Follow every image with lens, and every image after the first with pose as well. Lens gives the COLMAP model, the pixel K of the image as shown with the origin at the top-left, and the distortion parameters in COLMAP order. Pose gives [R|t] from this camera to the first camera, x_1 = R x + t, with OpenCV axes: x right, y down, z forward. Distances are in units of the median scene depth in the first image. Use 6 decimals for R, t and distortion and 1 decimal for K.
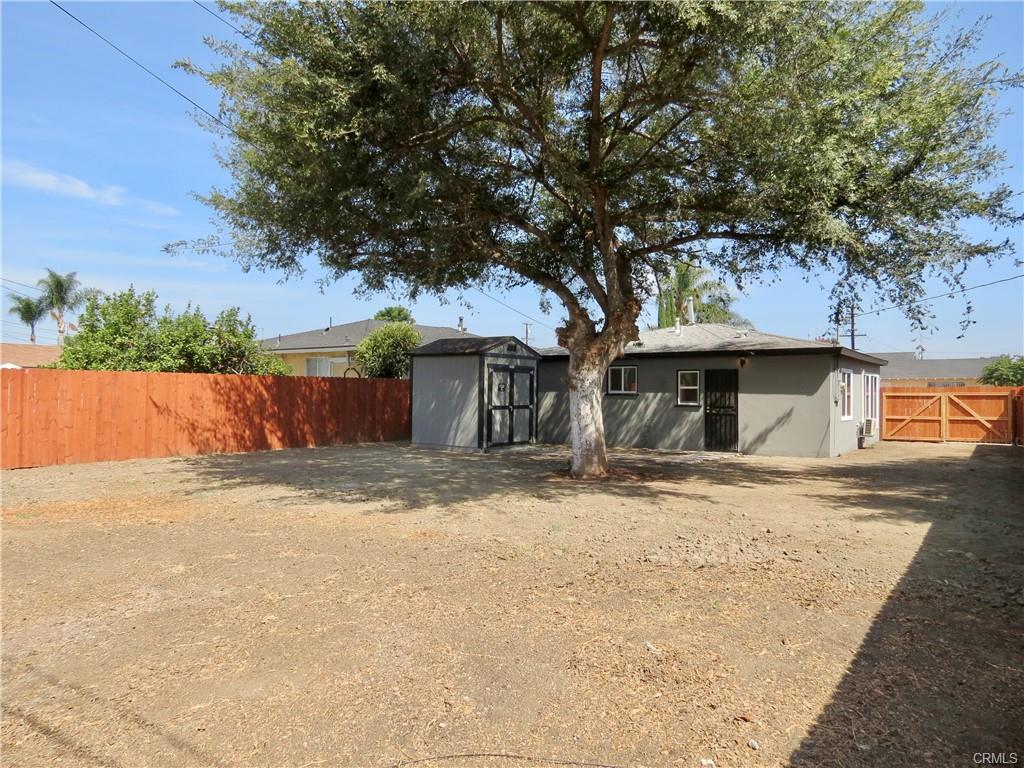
lens RADIAL K [[726.4, 0, 508.8], [0, 726.4, 382.5], [0, 0, 1]] dist [-0.038469, 0.022482]
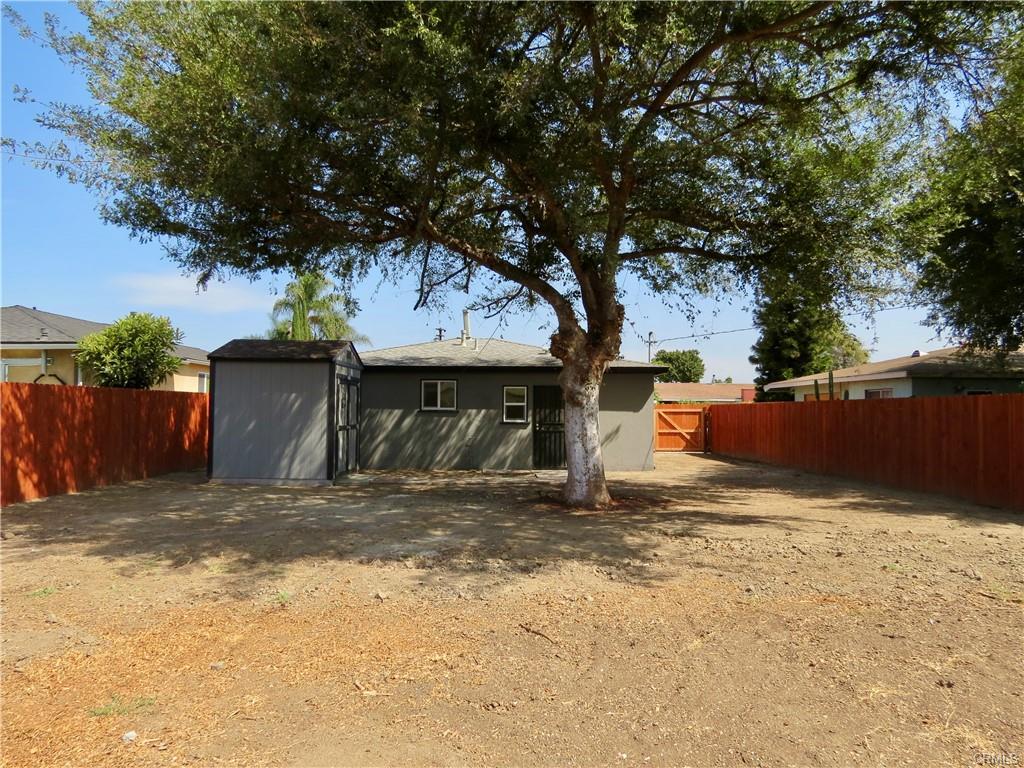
lens RADIAL K [[727.4, 0, 512.0], [0, 727.4, 384.0], [0, 0, 1]] dist [-0.019156, -0.000441]
pose [[0.808477, 0.017316, 0.588273, -0.328892], [-0.006342, 0.999765, -0.020713, 0.000474], [-0.588494, 0.013016, 0.808397, 0.230596]]
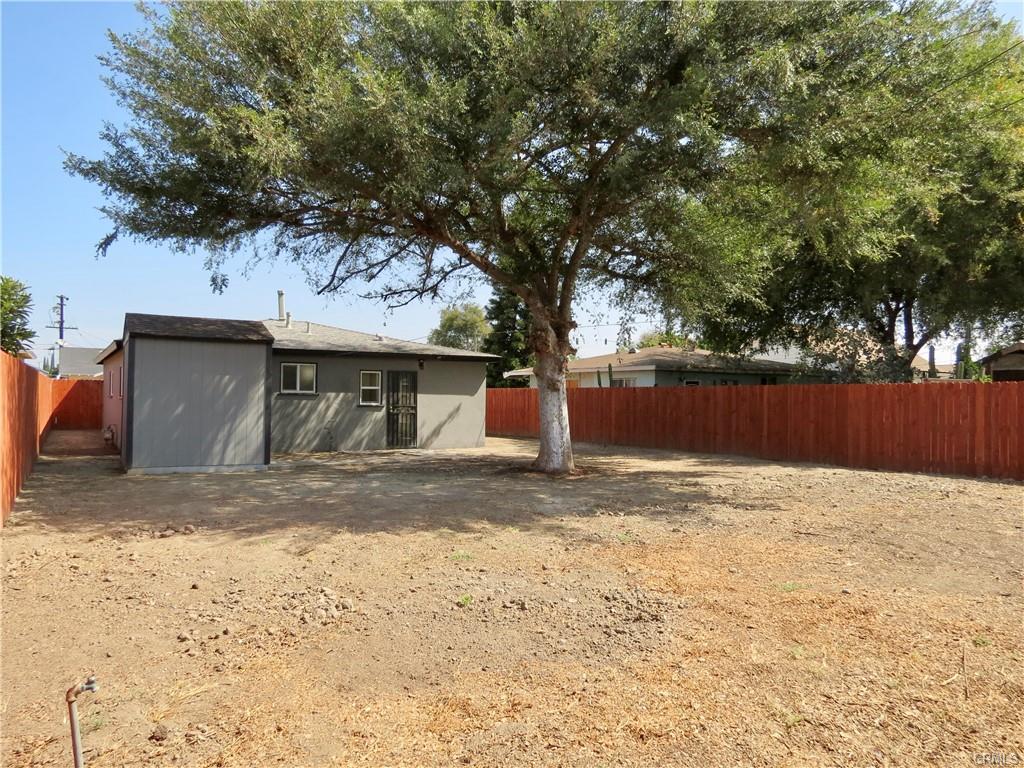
lens RADIAL K [[726.4, 0, 508.8], [0, 726.4, 382.5], [0, 0, 1]] dist [-0.038469, 0.022482]
pose [[0.397111, 0.012360, 0.917687, -0.615039], [-0.018020, 0.999822, -0.005668, 0.001991], [-0.917594, -0.014286, 0.397263, 0.433821]]
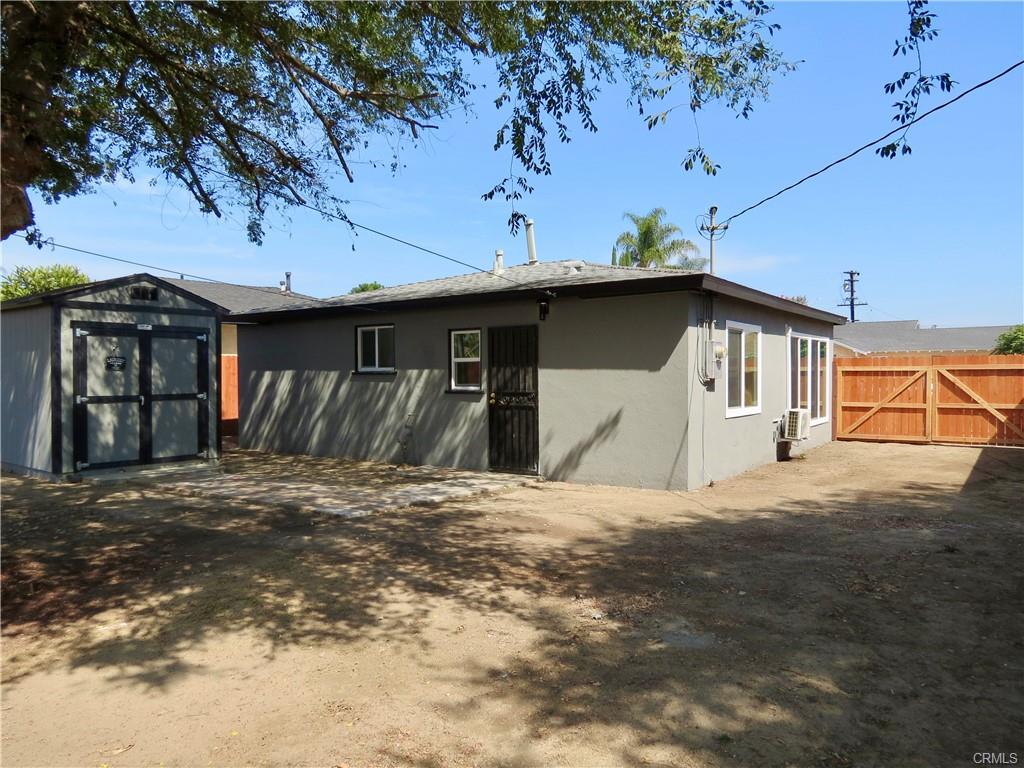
lens RADIAL K [[726.4, 0, 508.8], [0, 726.4, 382.5], [0, 0, 1]] dist [-0.038469, 0.022482]
pose [[0.999768, -0.010804, -0.018633, 0.299263], [0.011292, 0.999590, 0.026307, 0.010207], [0.018341, -0.026511, 0.999480, 0.438391]]
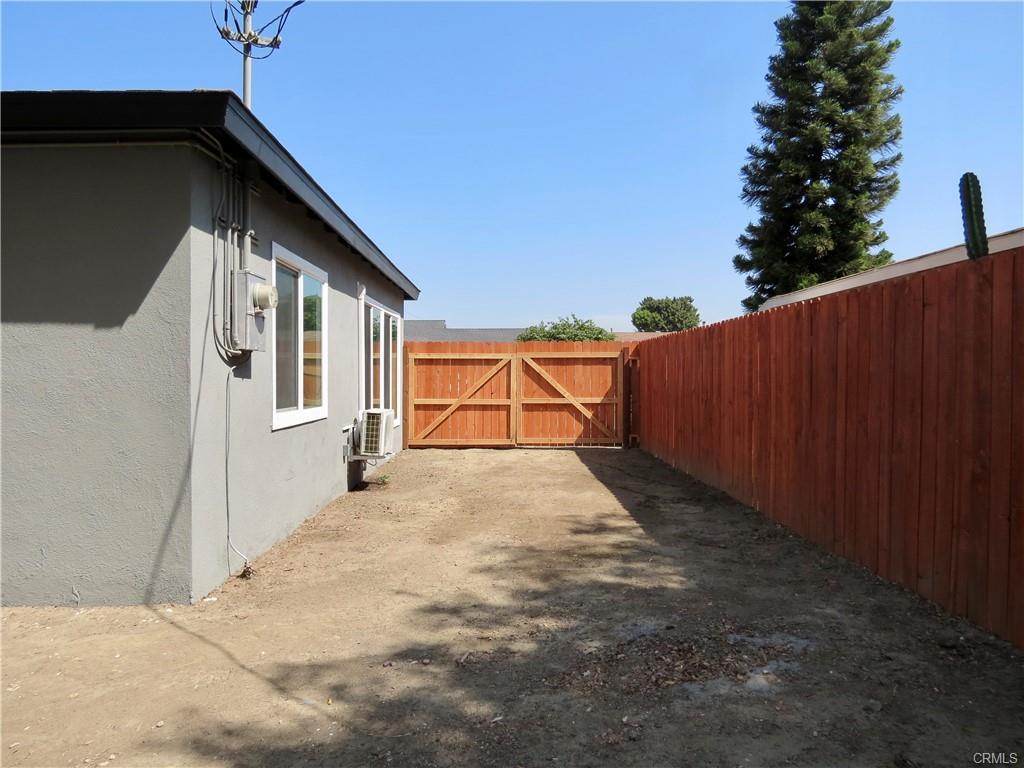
lens RADIAL K [[726.4, 0, 508.8], [0, 726.4, 382.5], [0, 0, 1]] dist [-0.038469, 0.022482]
pose [[0.819066, -0.014154, 0.573524, 0.364172], [-0.002056, 0.999617, 0.027606, 0.026090], [-0.573695, -0.023790, 0.818723, 0.694443]]
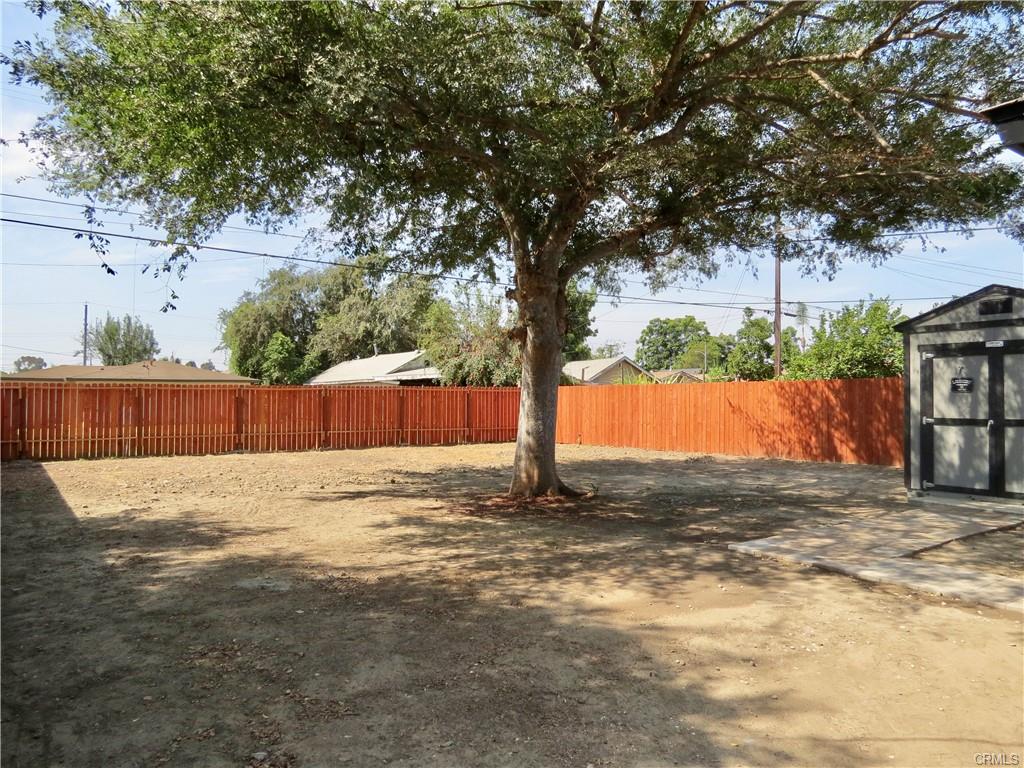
lens RADIAL K [[727.4, 0, 512.0], [0, 727.4, 384.0], [0, 0, 1]] dist [-0.019156, -0.000441]
pose [[-0.335295, -0.027833, -0.941702, 0.598736], [0.000541, 0.999558, -0.029736, 0.021897], [0.942113, -0.010480, -0.335132, 0.847668]]
